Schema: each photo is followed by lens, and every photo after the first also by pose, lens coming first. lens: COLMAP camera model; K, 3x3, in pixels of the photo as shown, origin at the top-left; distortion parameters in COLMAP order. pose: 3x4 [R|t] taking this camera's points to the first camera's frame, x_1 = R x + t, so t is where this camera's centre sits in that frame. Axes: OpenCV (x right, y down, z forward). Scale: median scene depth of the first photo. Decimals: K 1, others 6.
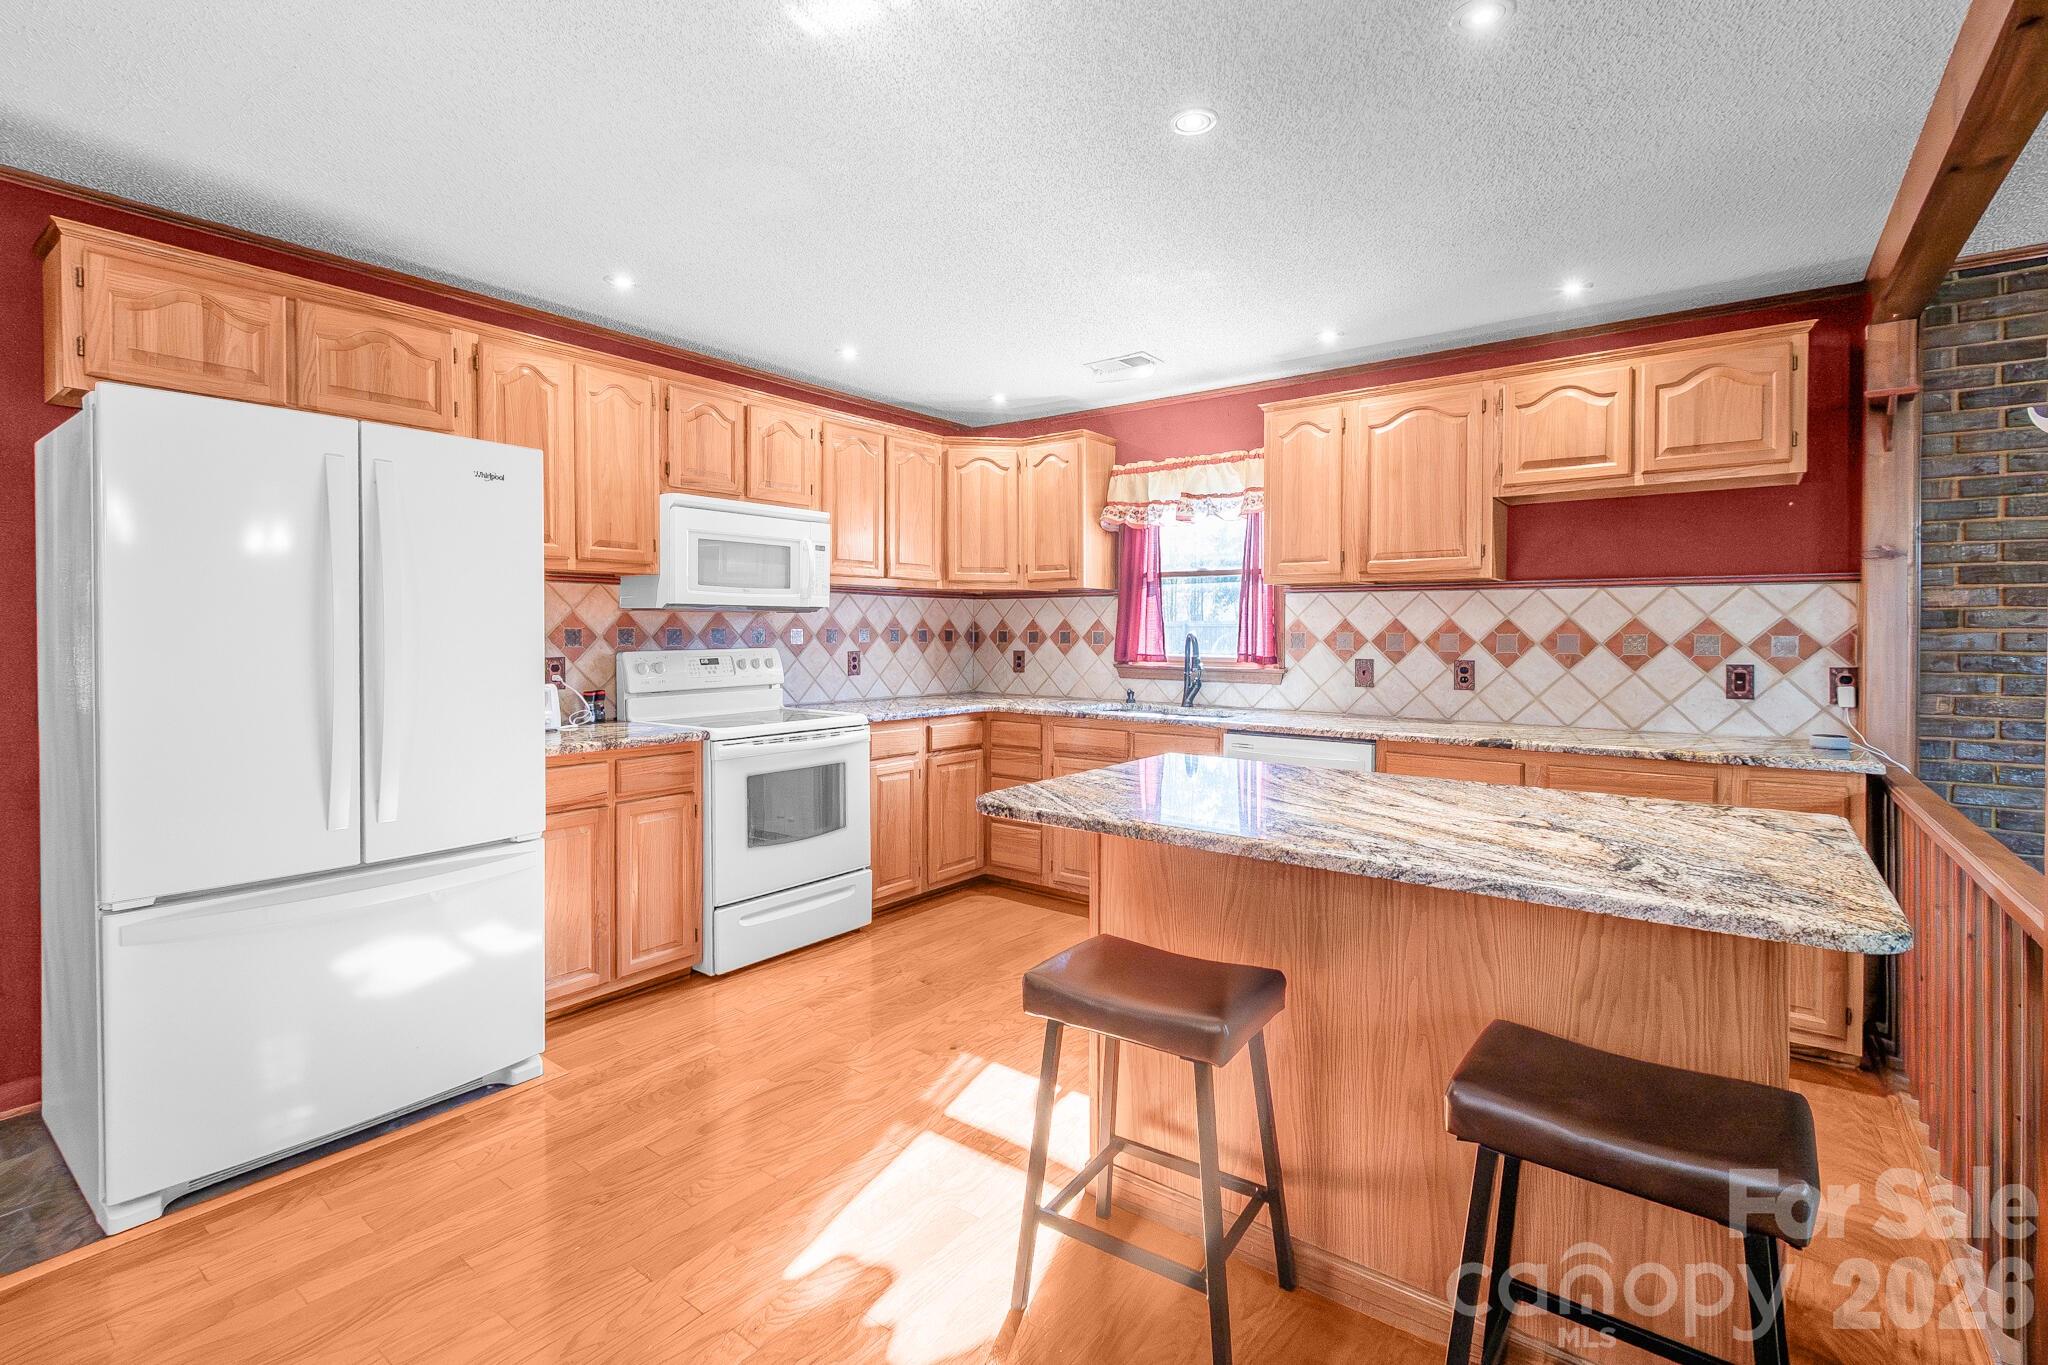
lens RADIAL K [[937.8, 0, 1013.2], [0, 937.8, 650.9], [0, 0, 1]] dist [-0.000907, -0.000367]
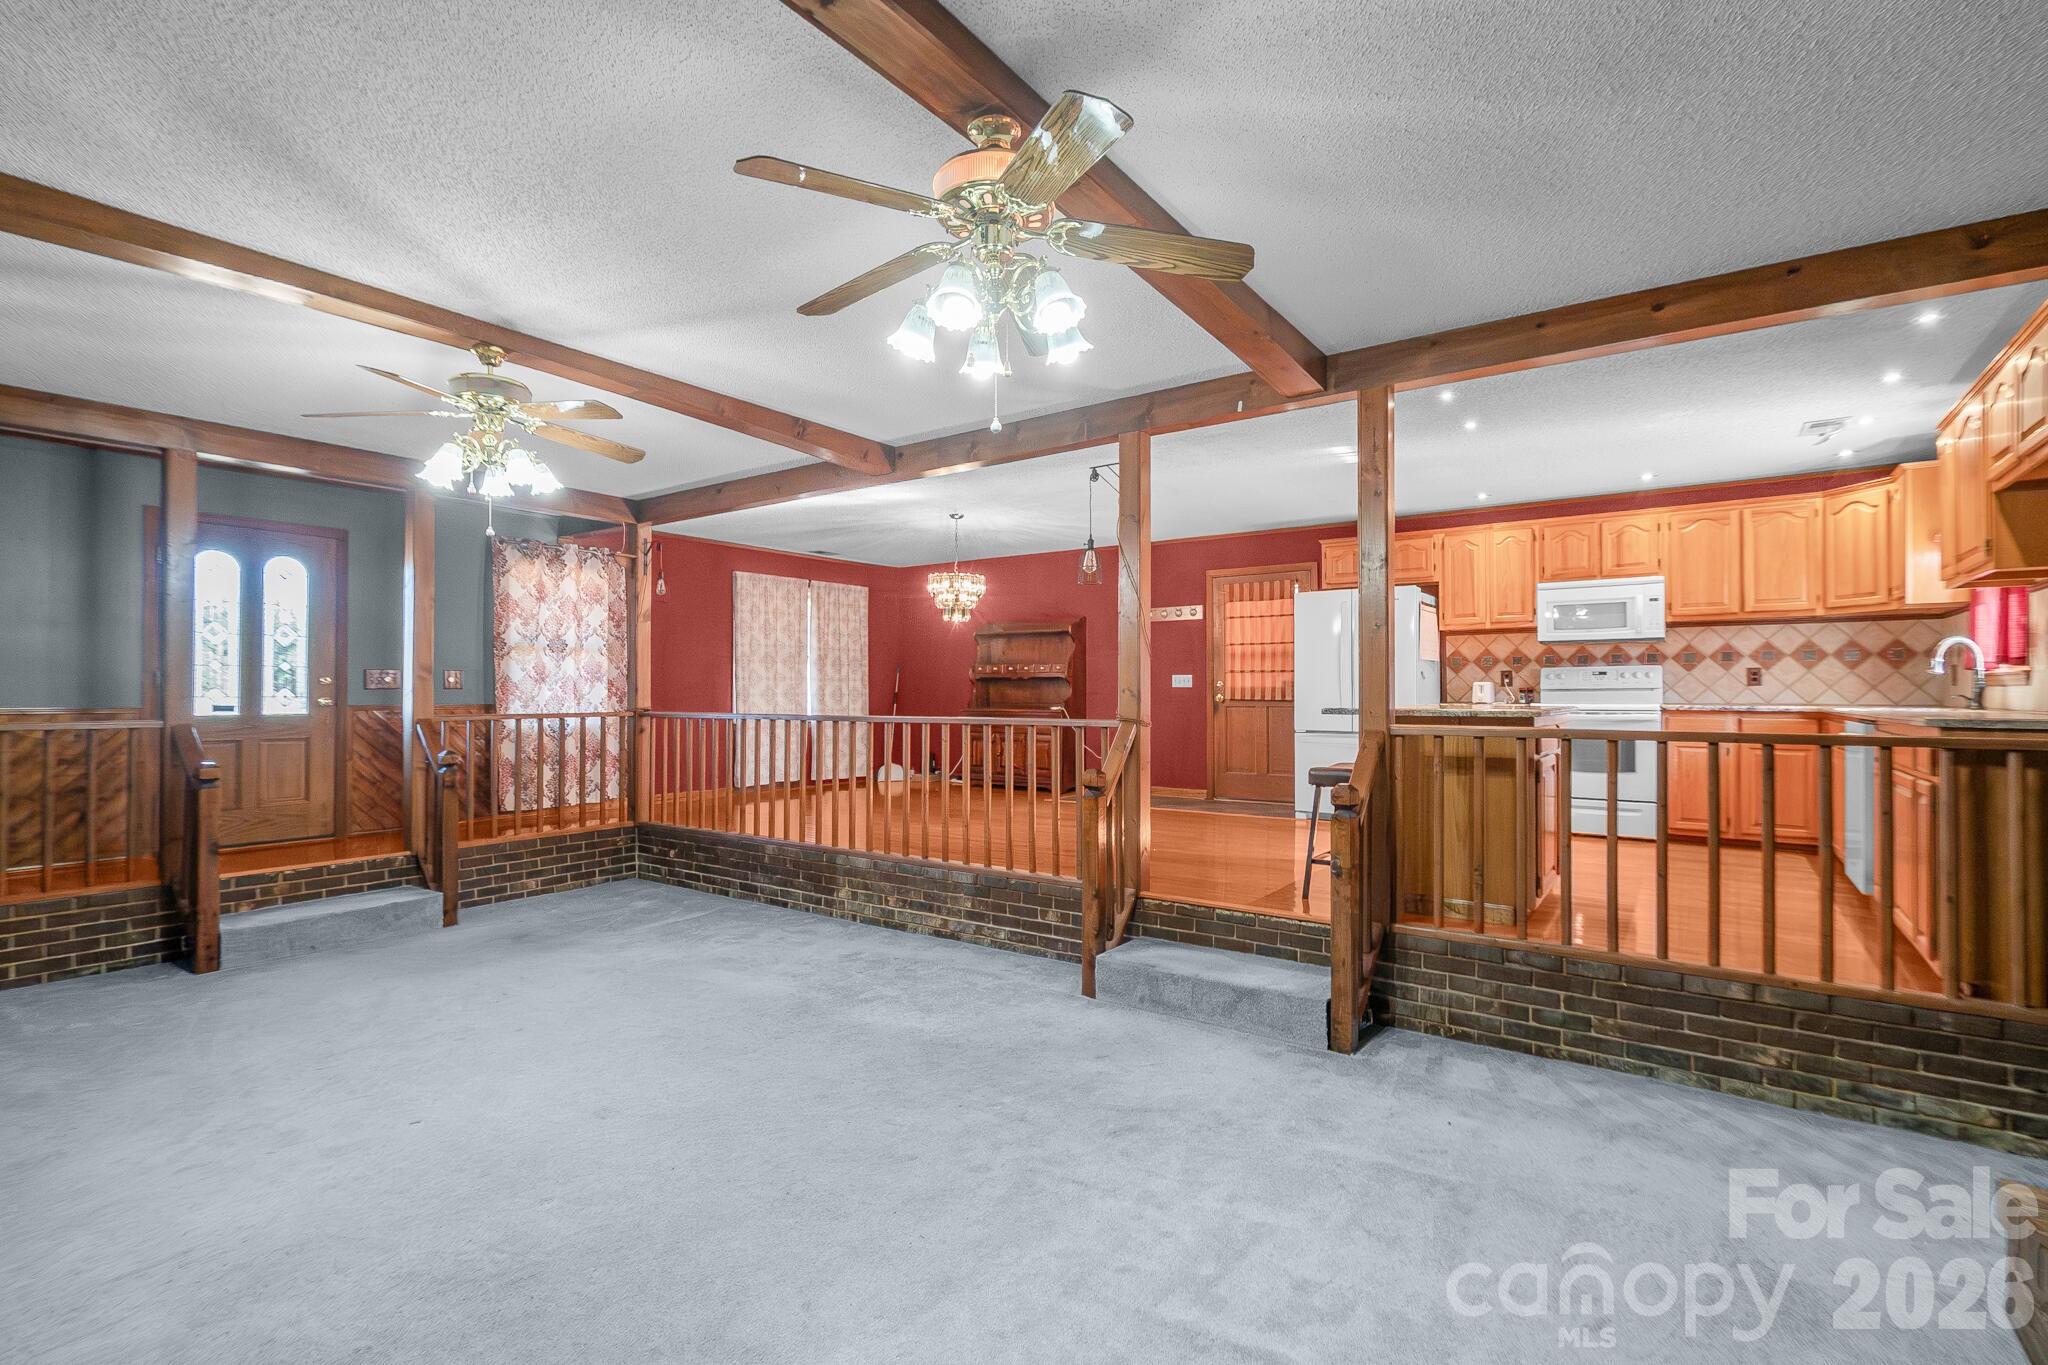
lens RADIAL K [[949.9, 0, 1045.7], [0, 949.9, 685.9], [0, 0, 1]] dist [0.000852, -0.000128]
pose [[0.045945, -0.011716, -0.998875, 1.435624], [-0.022373, 0.999668, -0.012754, 0.083375], [0.998693, 0.022934, 0.045668, -0.094006]]
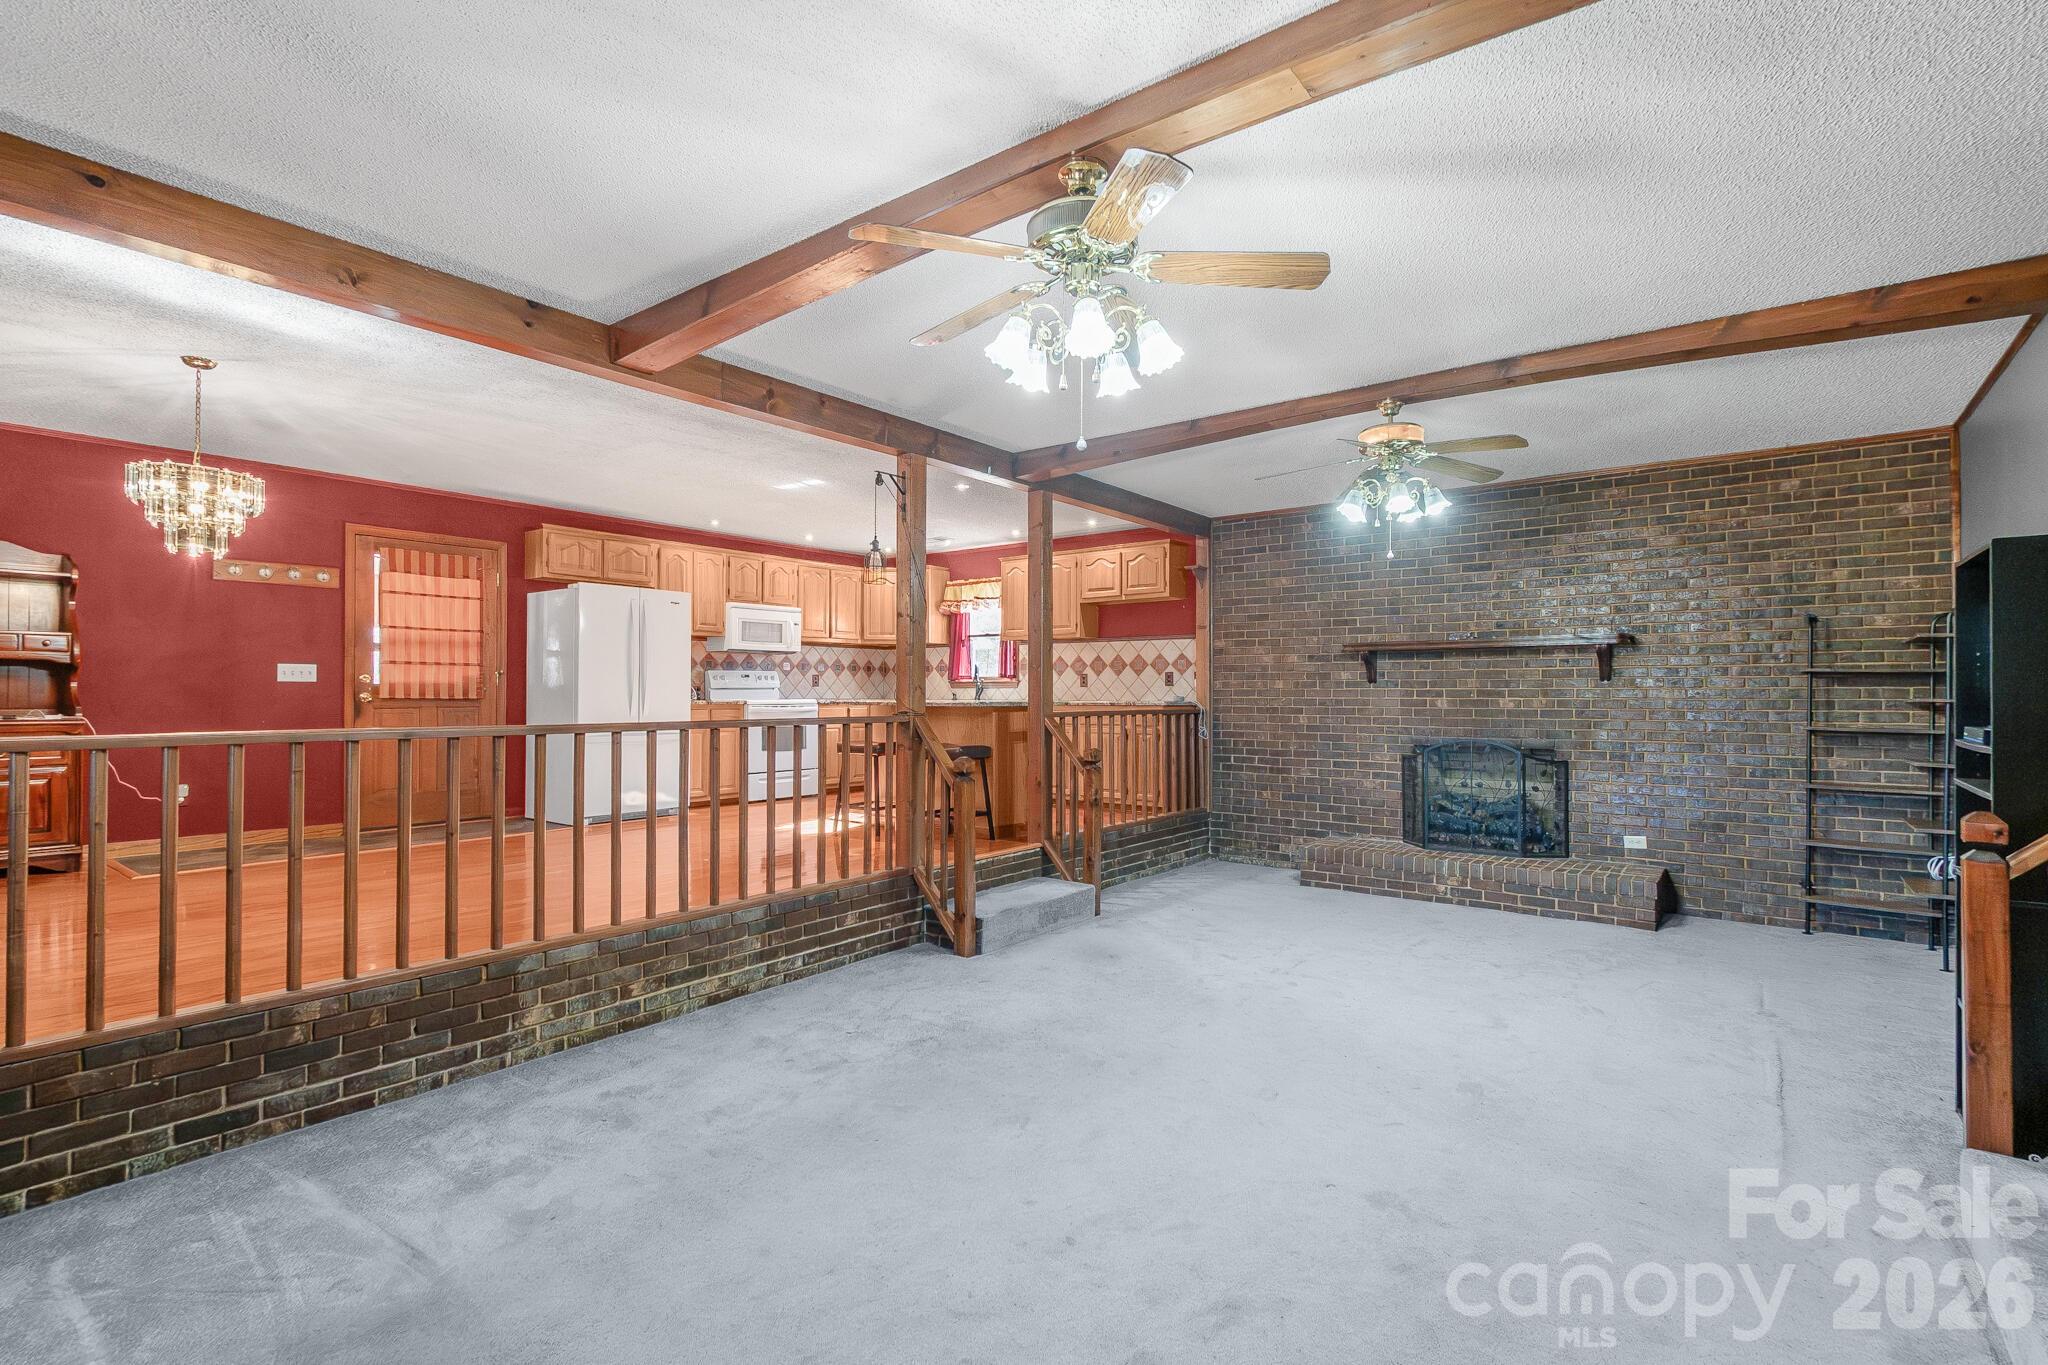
lens RADIAL K [[949.9, 0, 1045.7], [0, 949.9, 685.9], [0, 0, 1]] dist [0.000852, -0.000128]
pose [[0.999877, -0.003332, 0.015355, 0.365683], [0.003797, 0.999532, -0.030352, 0.110807], [-0.015247, 0.030407, 0.999421, -1.305935]]
